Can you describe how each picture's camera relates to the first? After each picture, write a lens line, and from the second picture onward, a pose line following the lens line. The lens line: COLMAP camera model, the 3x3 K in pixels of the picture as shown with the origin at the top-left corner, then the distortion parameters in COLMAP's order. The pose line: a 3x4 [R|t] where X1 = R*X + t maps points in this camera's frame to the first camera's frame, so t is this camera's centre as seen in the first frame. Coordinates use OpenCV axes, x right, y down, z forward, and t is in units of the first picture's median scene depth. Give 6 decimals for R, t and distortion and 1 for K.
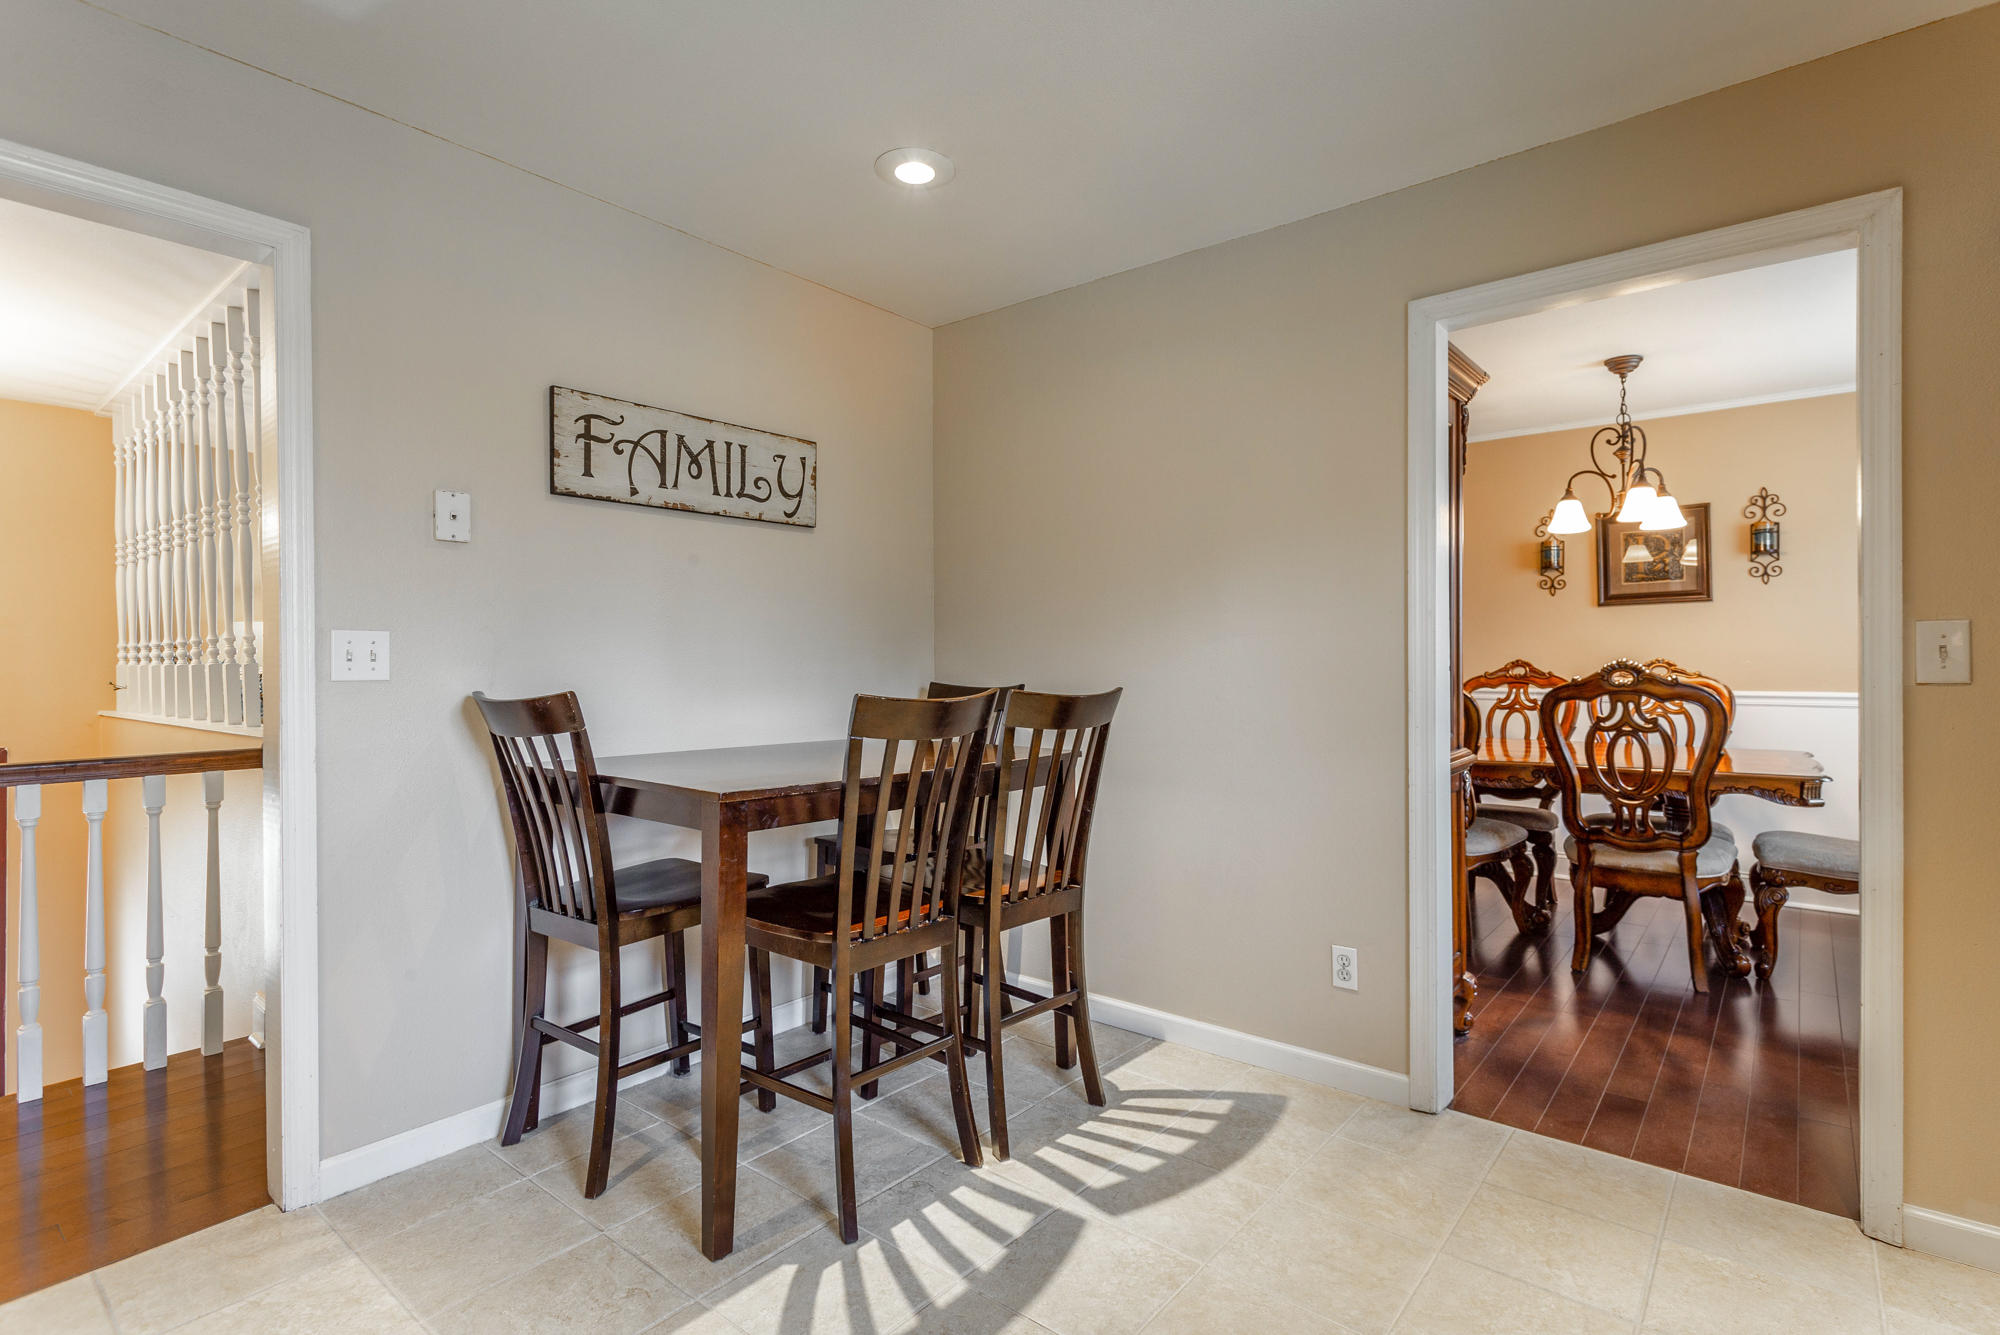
lens RADIAL K [[950.7, 0, 1014.6], [0, 950.7, 664.8], [0, 0, 1]] dist [-0.002338, 0.000116]
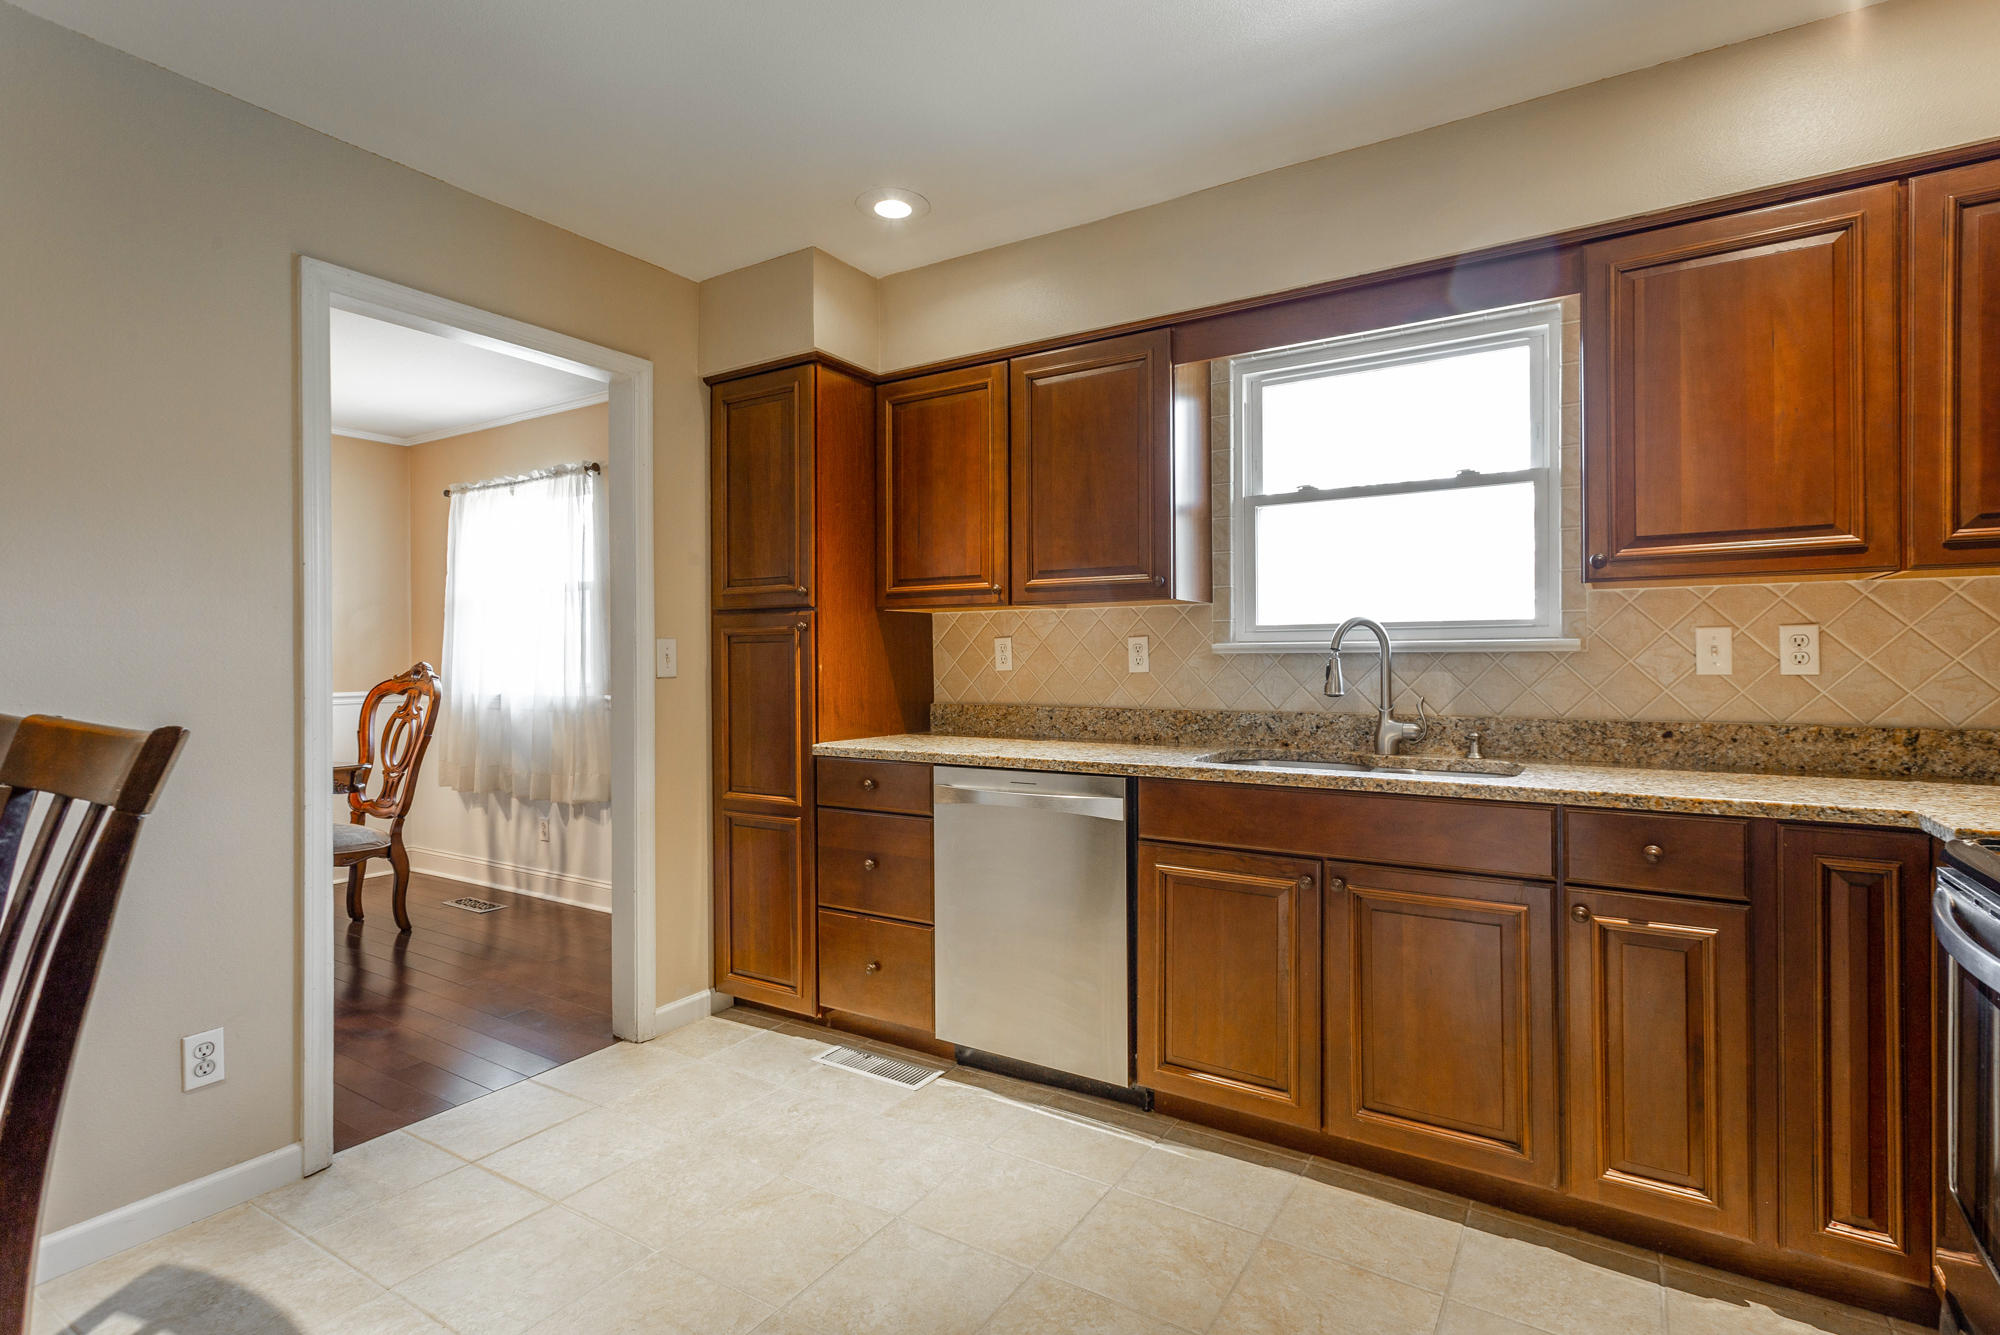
lens RADIAL K [[967.8, 0, 1001.5], [0, 967.8, 662.9], [0, 0, 1]] dist [0.001138, 0.000082]
pose [[-0.123874, 0.003144, 0.992293, -0.543543], [0.008874, 0.999959, -0.002060, 0.001939], [-0.992258, 0.008550, -0.123897, 0.467080]]
